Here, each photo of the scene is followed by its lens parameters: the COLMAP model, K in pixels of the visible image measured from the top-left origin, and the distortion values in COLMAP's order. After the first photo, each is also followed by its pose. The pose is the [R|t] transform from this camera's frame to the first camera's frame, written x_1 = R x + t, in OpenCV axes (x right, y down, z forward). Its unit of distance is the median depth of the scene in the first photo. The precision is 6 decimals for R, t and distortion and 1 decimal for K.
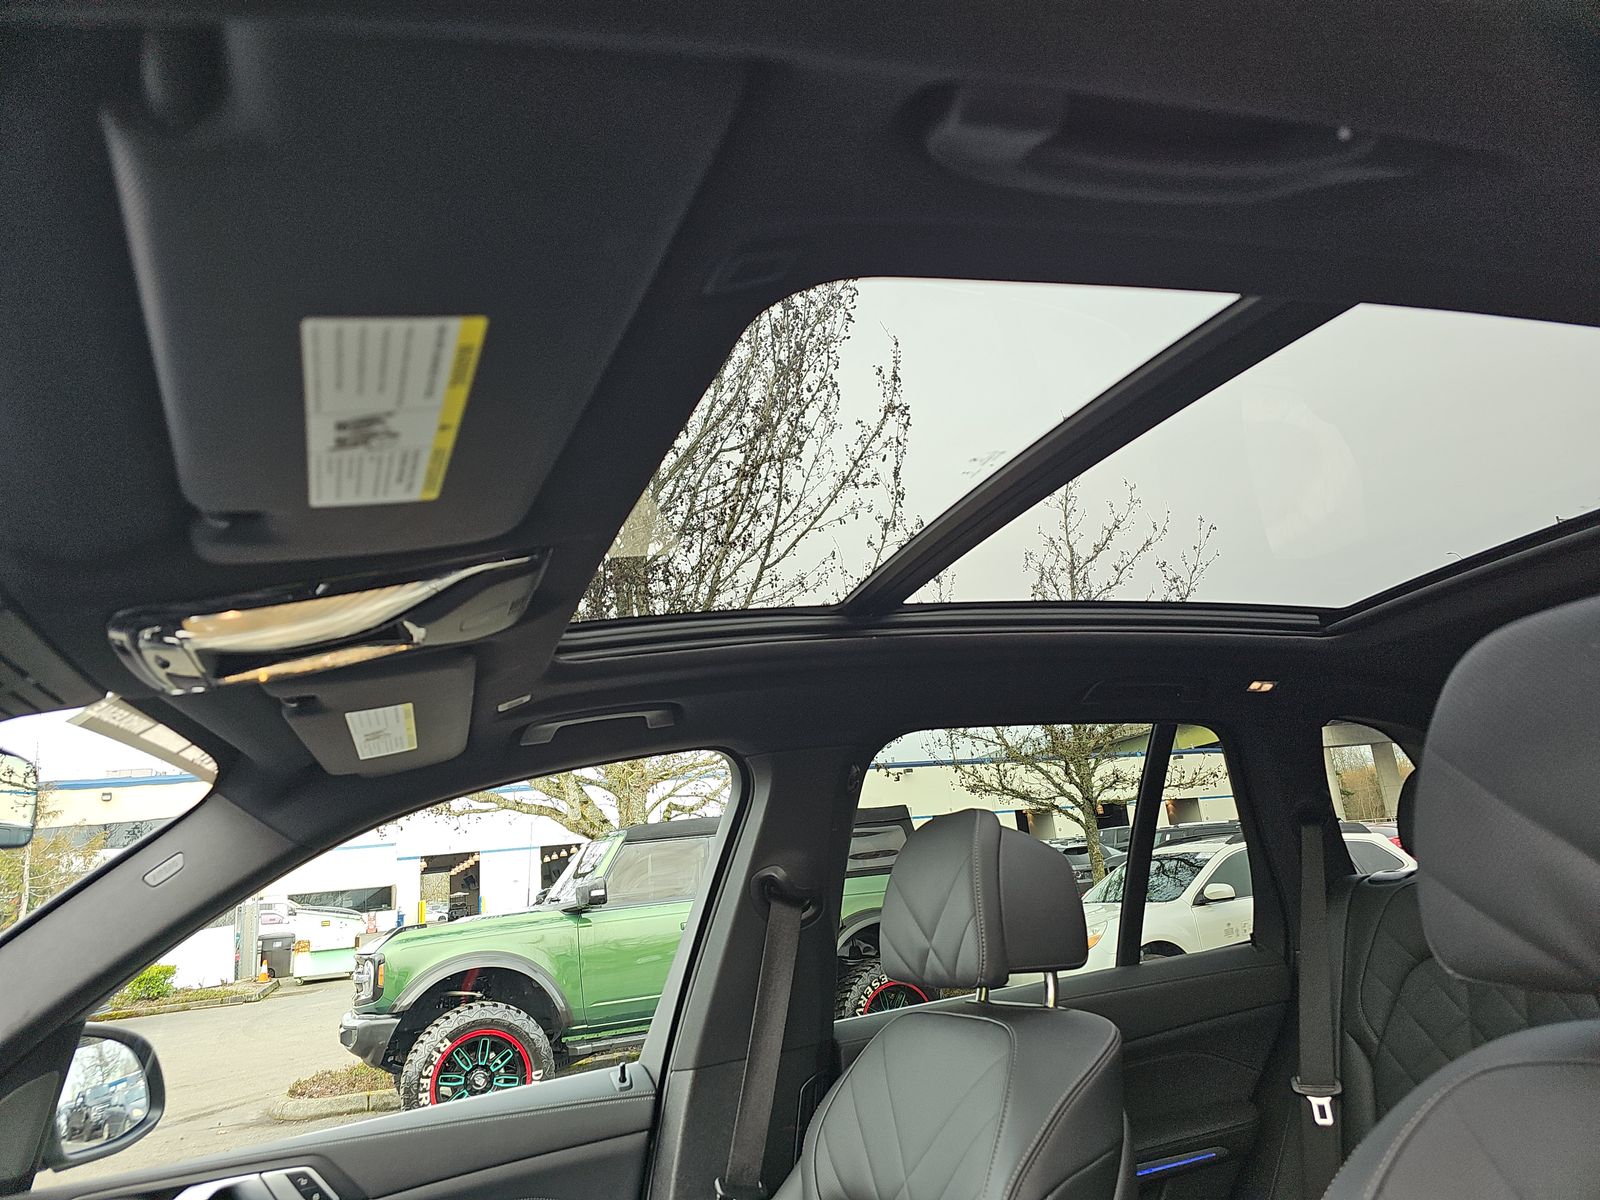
lens RADIAL K [[1038.2, 0, 800.0], [0, 1038.2, 600.0], [0, 0, 1]] dist [0.065615, -0.056838]
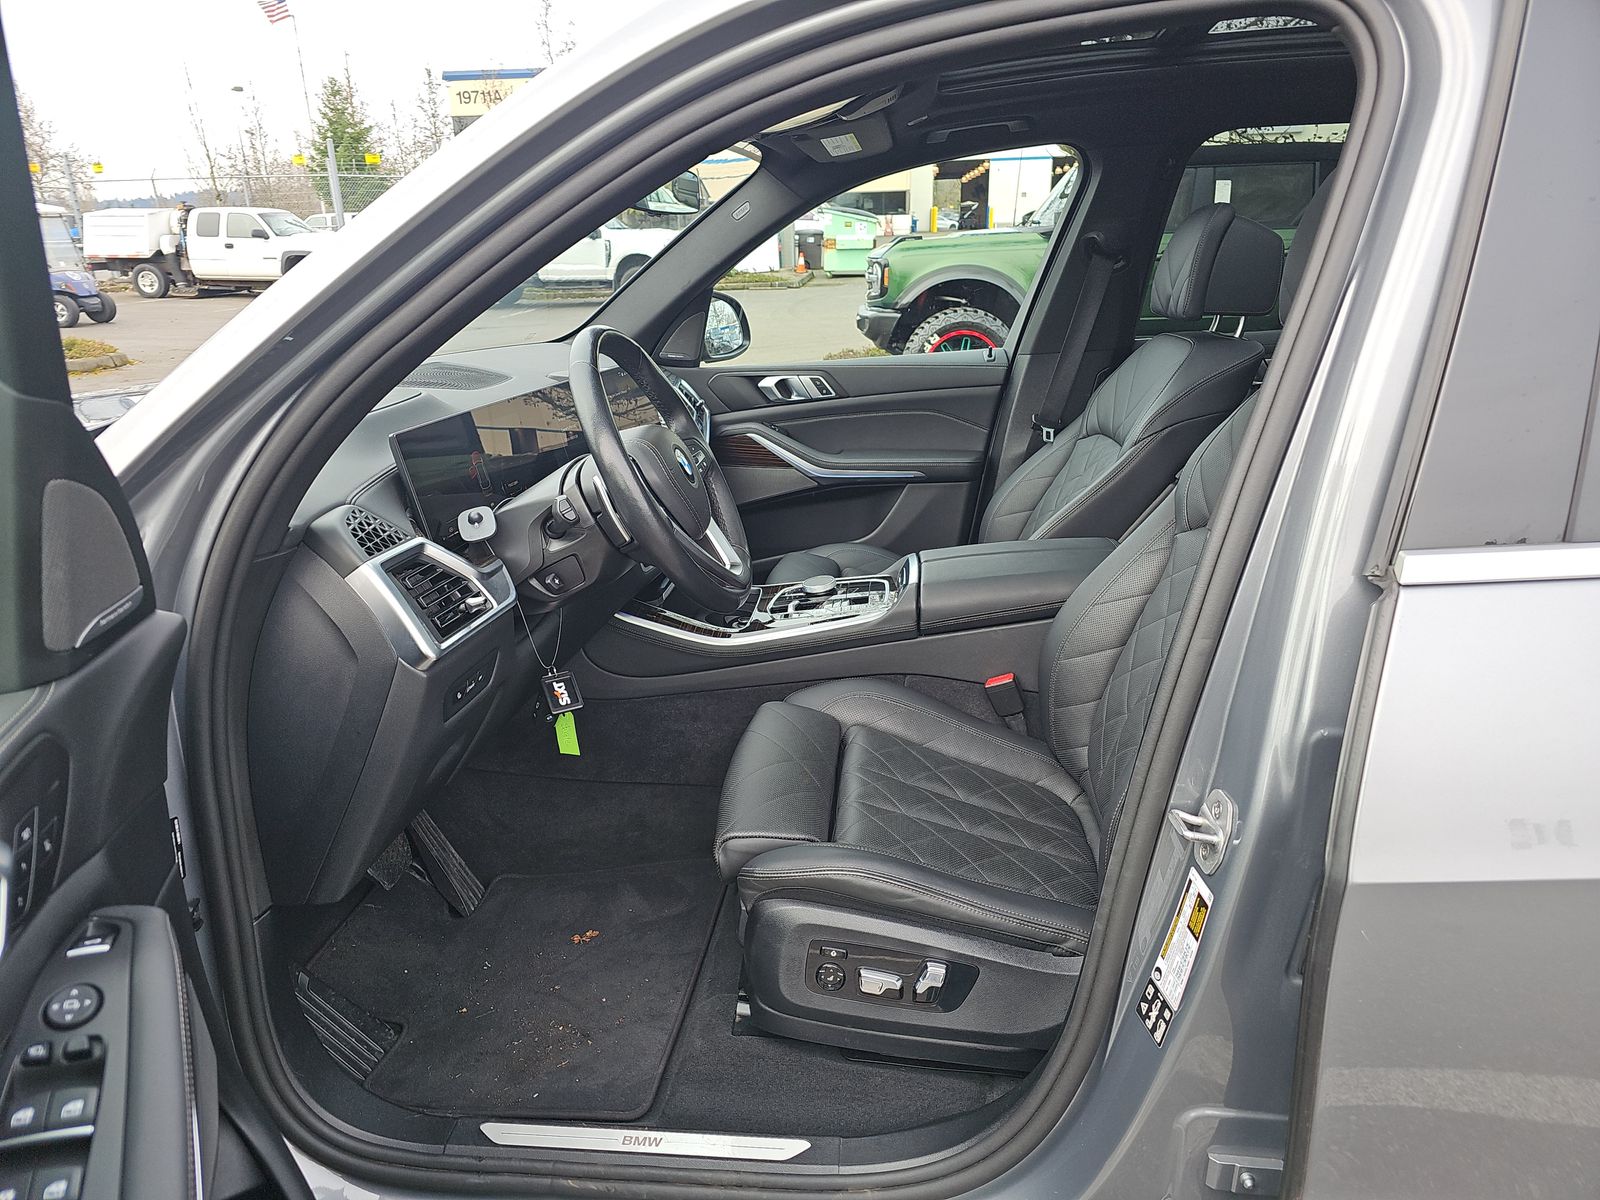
lens RADIAL K [[1038.2, 0, 800.0], [0, 1038.2, 600.0], [0, 0, 1]] dist [0.065615, -0.056838]
pose [[0.897492, 0.210239, -0.387696, 0.055175], [0.058752, 0.814238, 0.577551, -0.038971], [0.437100, -0.541125, 0.718420, -0.102398]]
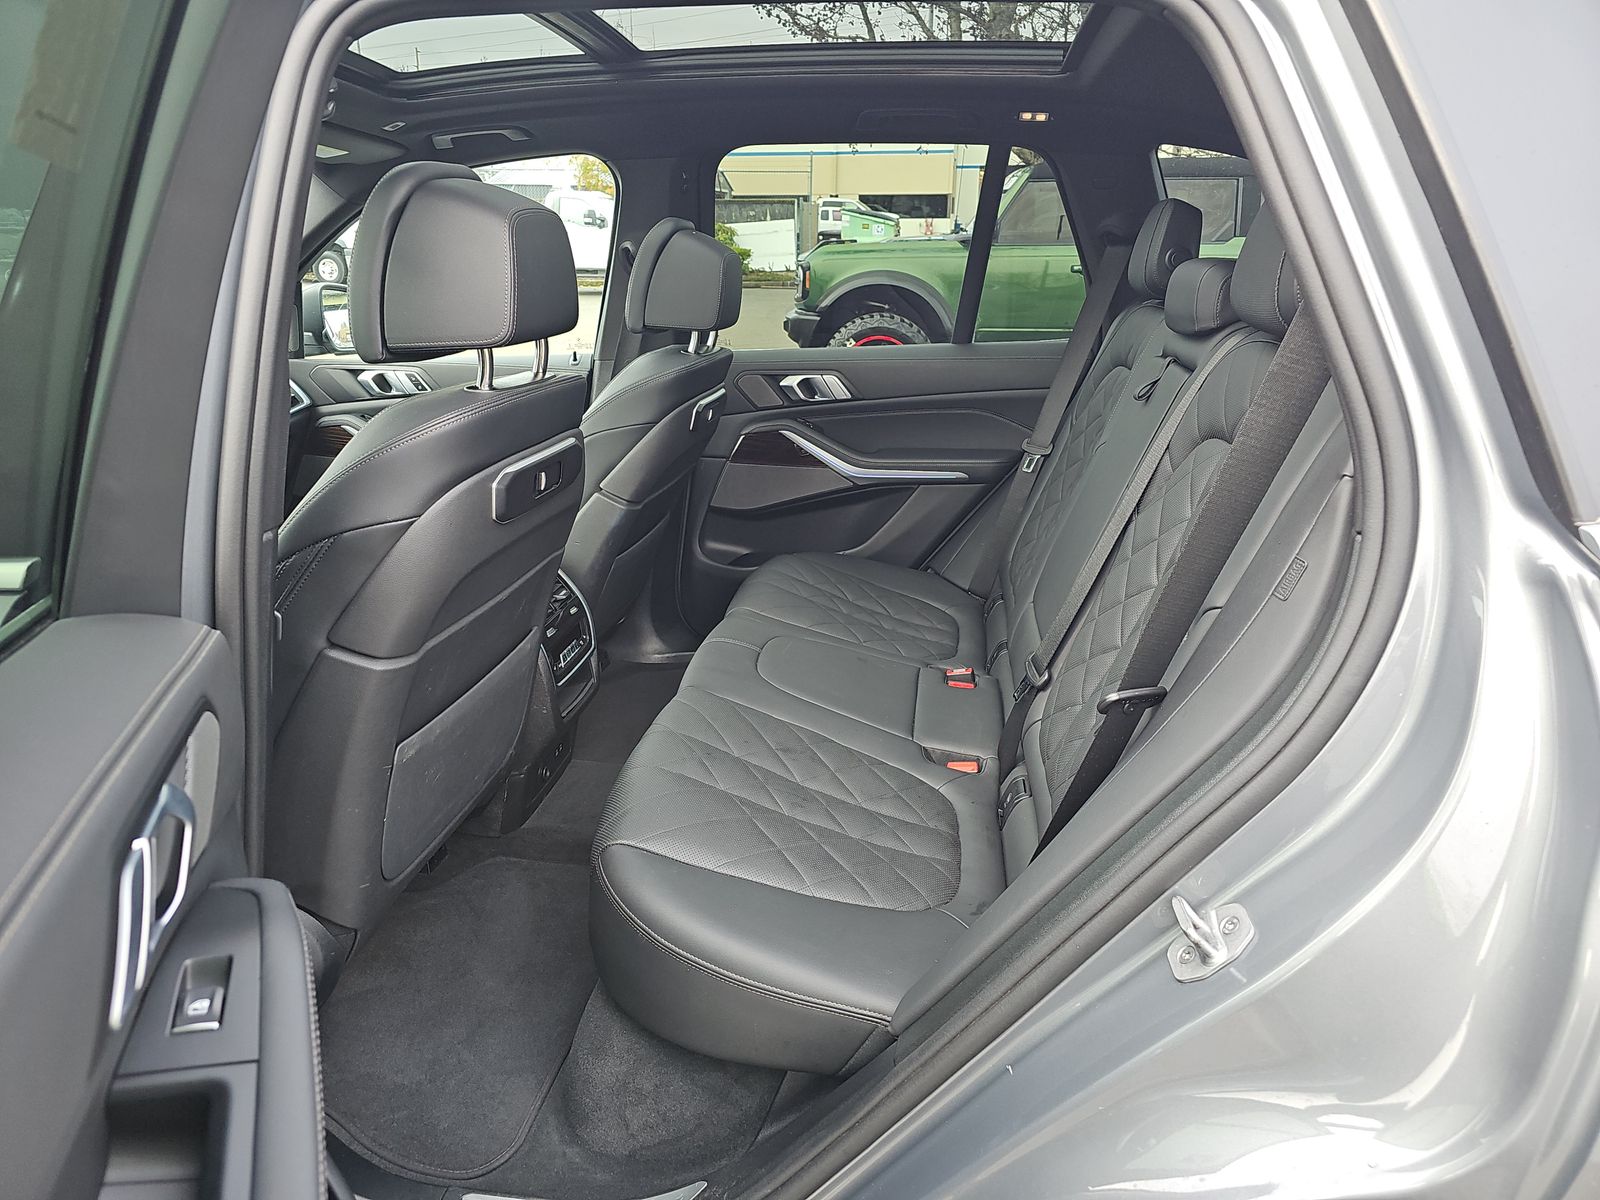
lens RADIAL K [[1038.2, 0, 800.0], [0, 1038.2, 600.0], [0, 0, 1]] dist [0.065615, -0.056838]
pose [[0.875797, 0.246404, -0.415047, 0.184536], [0.043518, 0.816072, 0.576310, -0.035118], [0.480713, -0.522793, 0.703990, -0.040668]]
